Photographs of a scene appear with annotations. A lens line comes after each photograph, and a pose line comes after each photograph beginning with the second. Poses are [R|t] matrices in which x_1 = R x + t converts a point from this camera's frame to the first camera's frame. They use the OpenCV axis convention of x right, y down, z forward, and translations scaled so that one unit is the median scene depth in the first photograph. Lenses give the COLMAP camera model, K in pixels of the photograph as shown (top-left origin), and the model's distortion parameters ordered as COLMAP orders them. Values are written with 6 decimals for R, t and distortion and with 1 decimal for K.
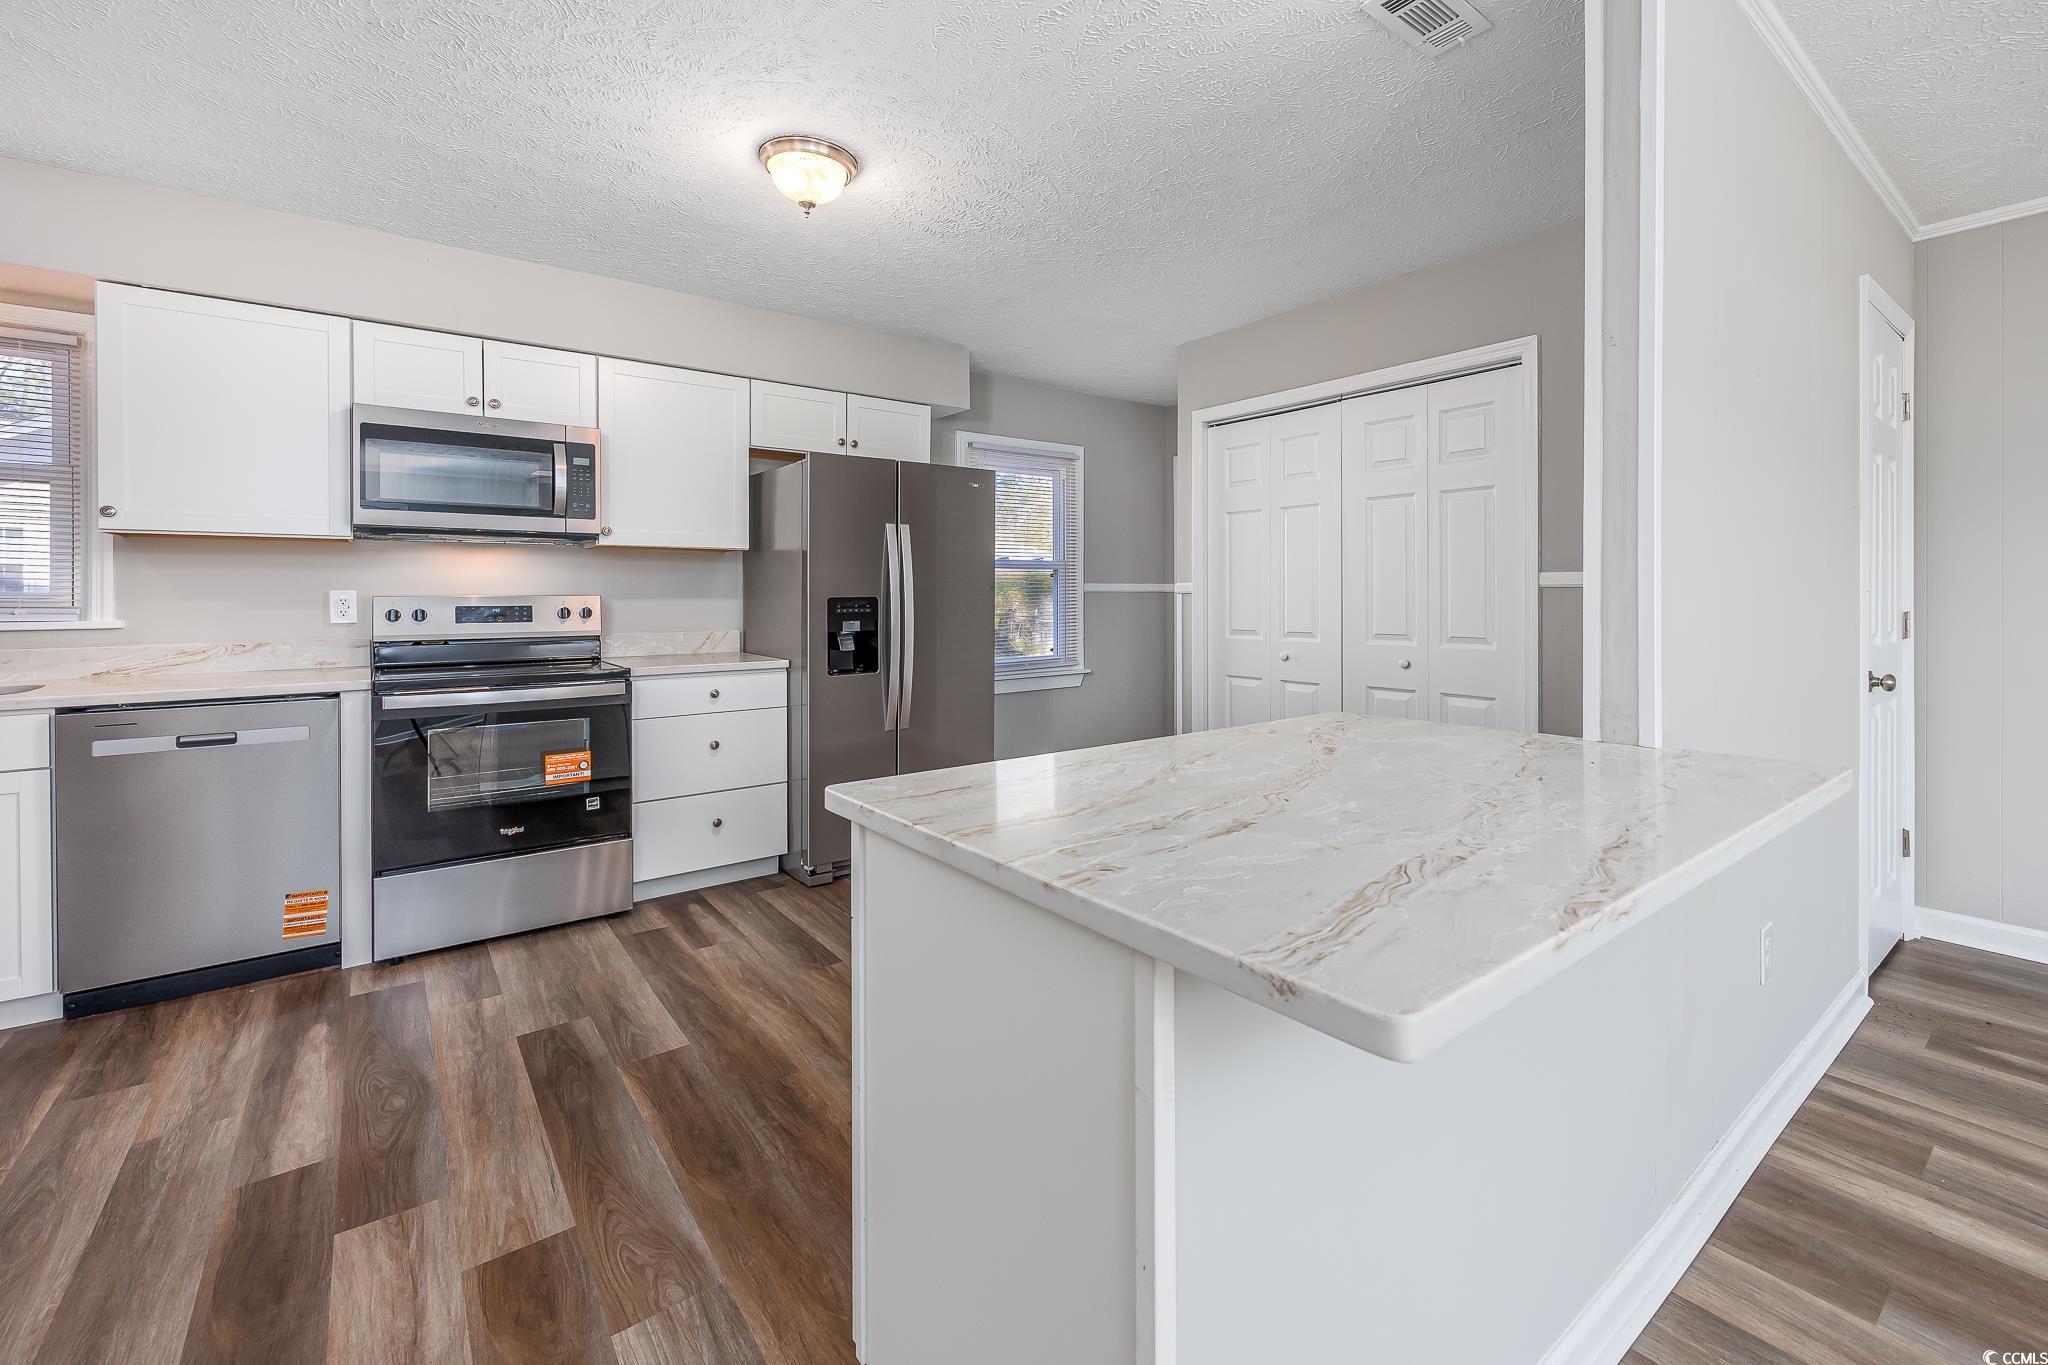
lens RADIAL K [[871.5, 0, 1058.2], [0, 871.5, 596.4], [0, 0, 1]] dist [-0.002108, -0.000301]
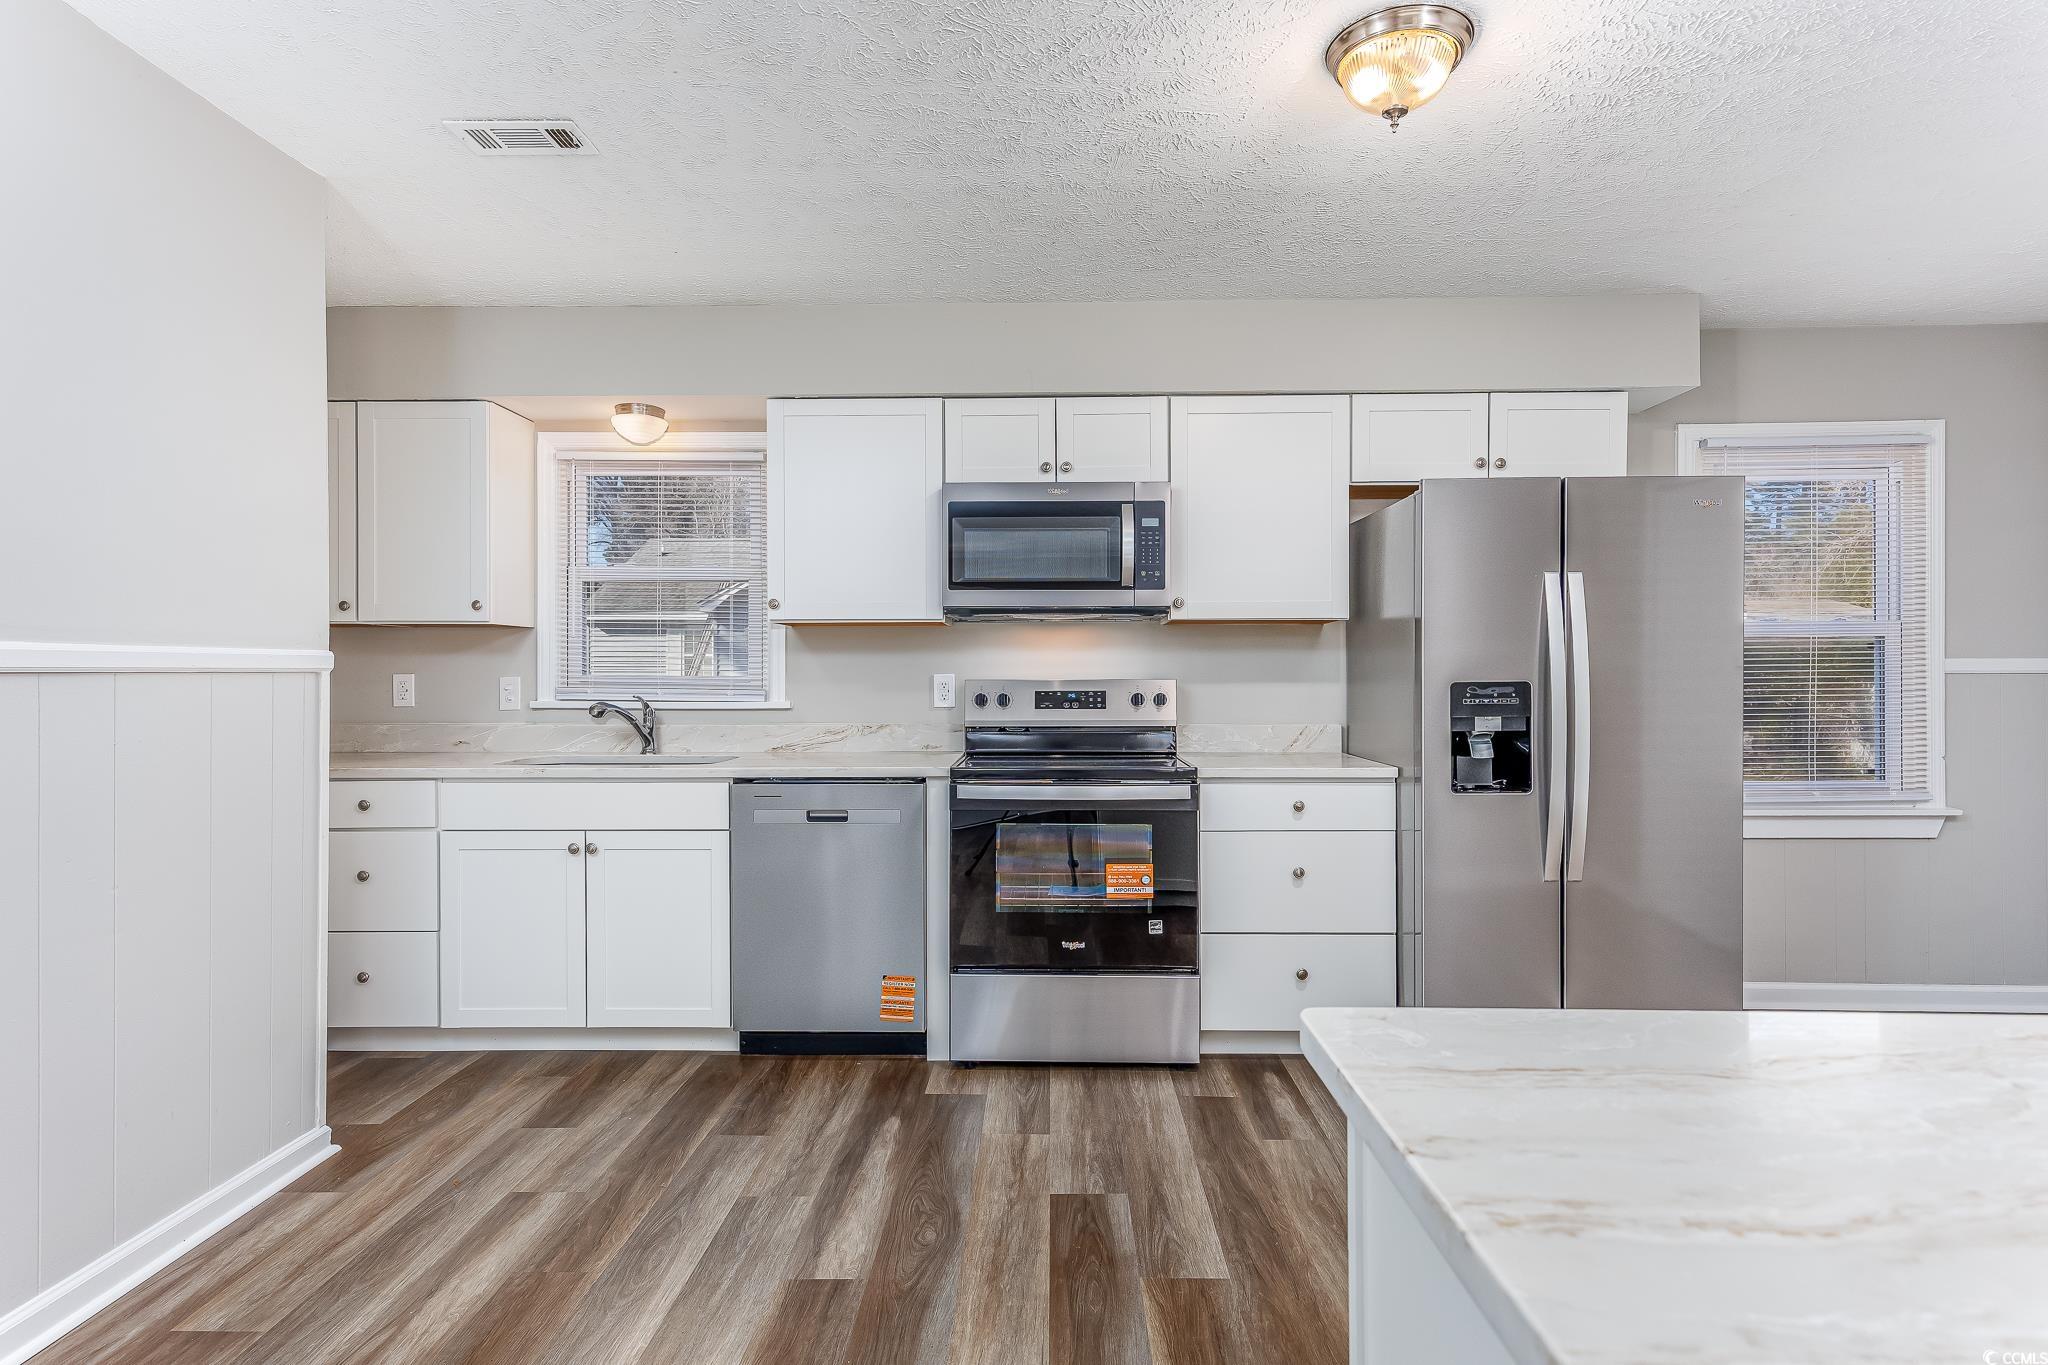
lens RADIAL K [[1051.8, 0, 1023.2], [0, 1051.8, 677.1], [0, 0, 1]] dist [0.013101, 0.000197]
pose [[0.770558, -0.000276, -0.637370, 0.015134], [-0.001387, 0.999997, -0.002110, -0.001000], [0.637368, 0.002510, 0.770555, 0.139313]]
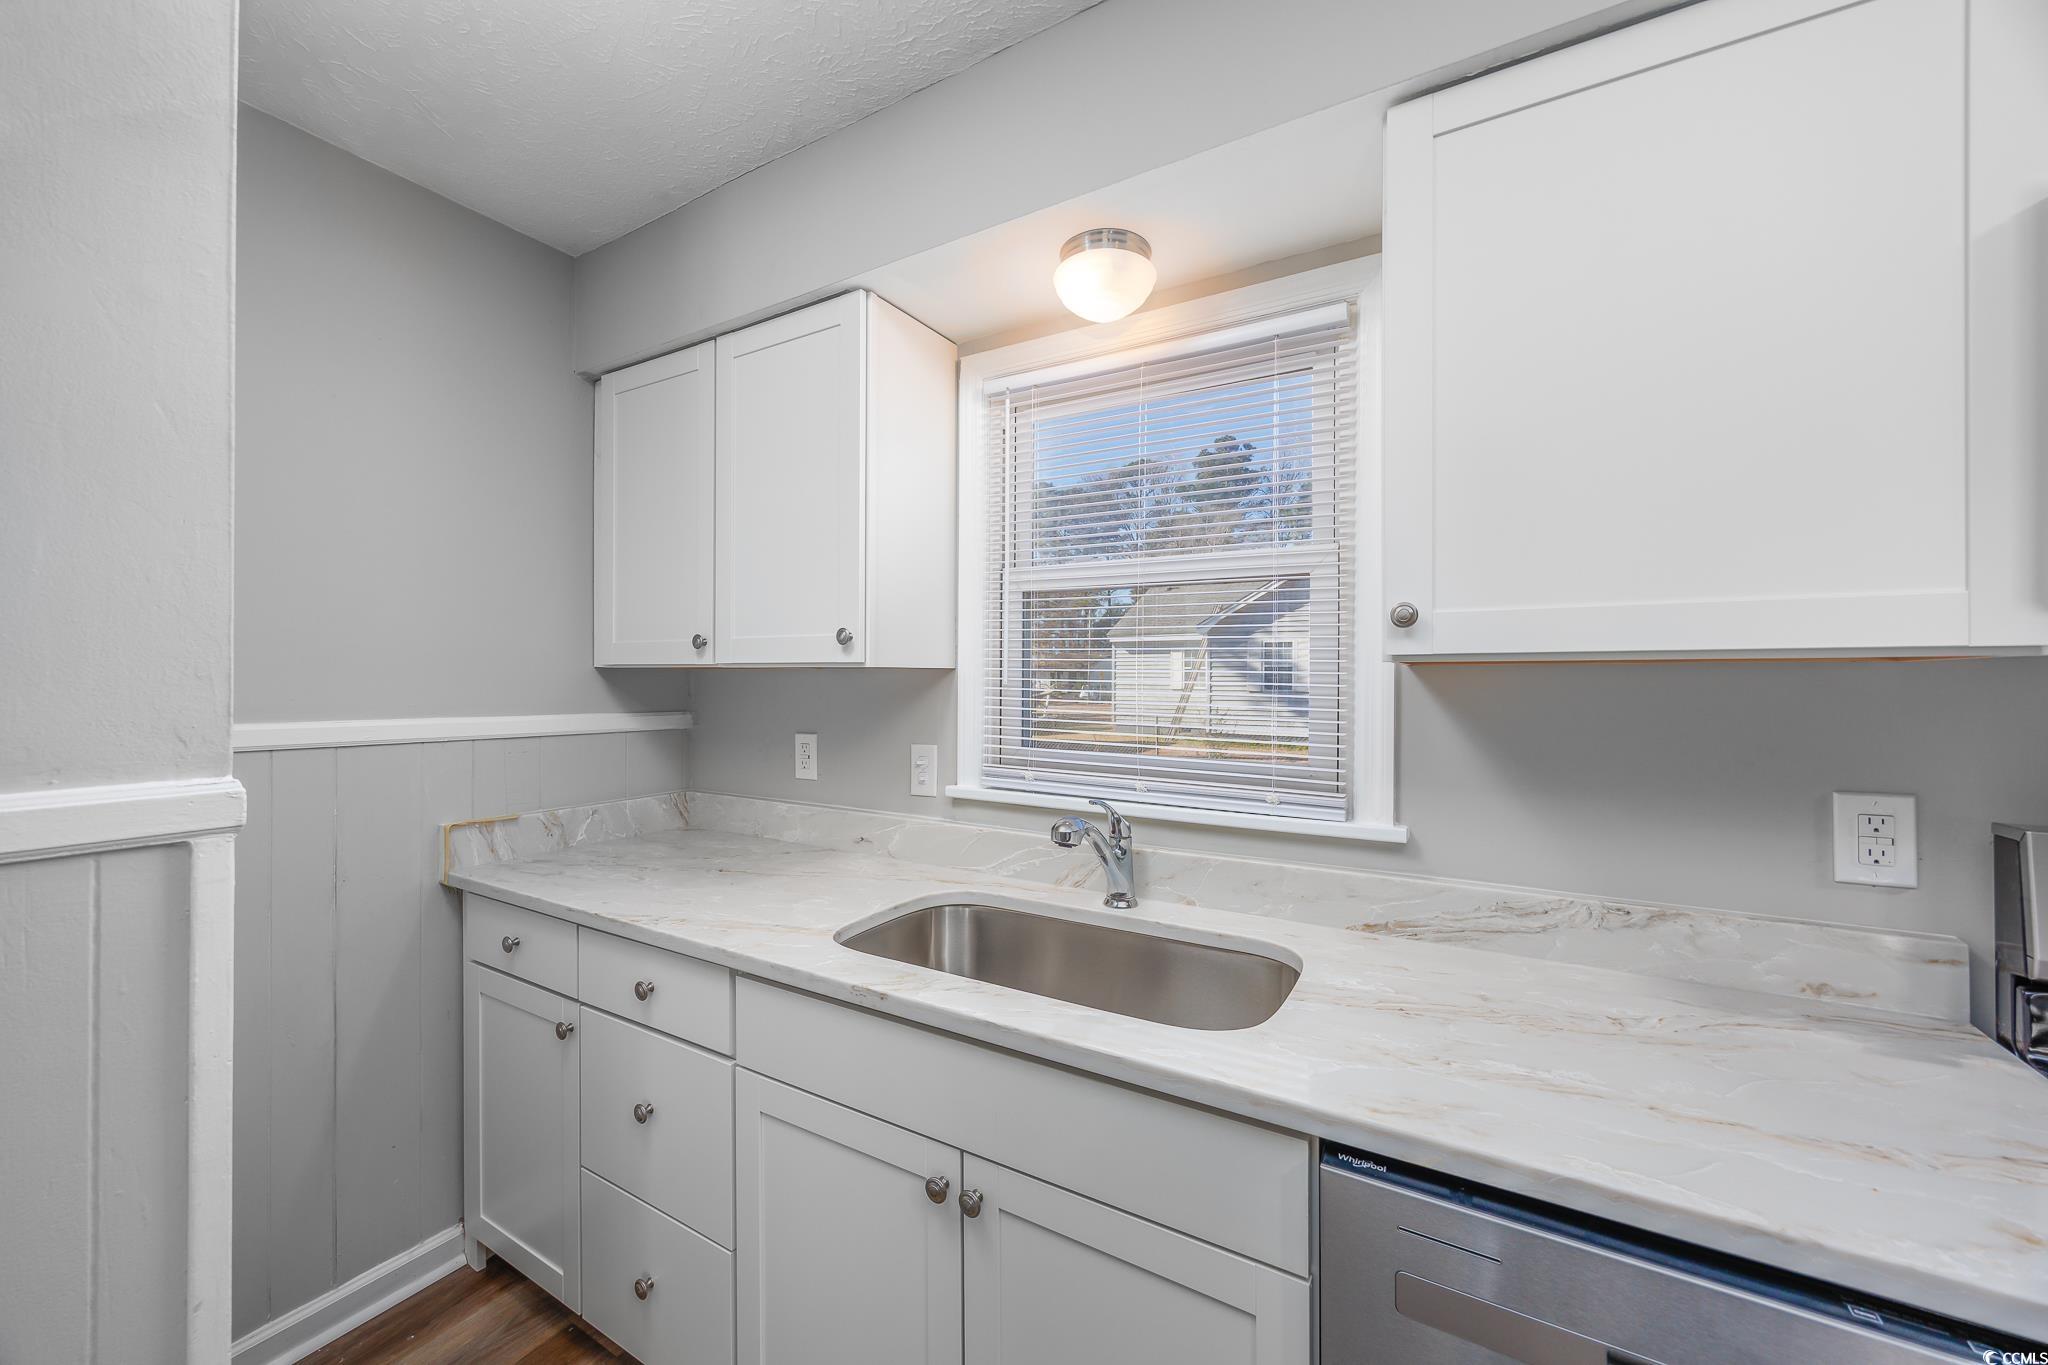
lens RADIAL K [[775.2, 0, 1024.0], [0, 775.2, 682.5], [0, 0, 1]] dist [-0.000290, -0.000019]
pose [[0.356623, 0.004669, -0.934237, -0.688189], [-0.008042, 0.999966, 0.001928, -0.054389], [0.934214, 0.006826, 0.356648, 0.588003]]
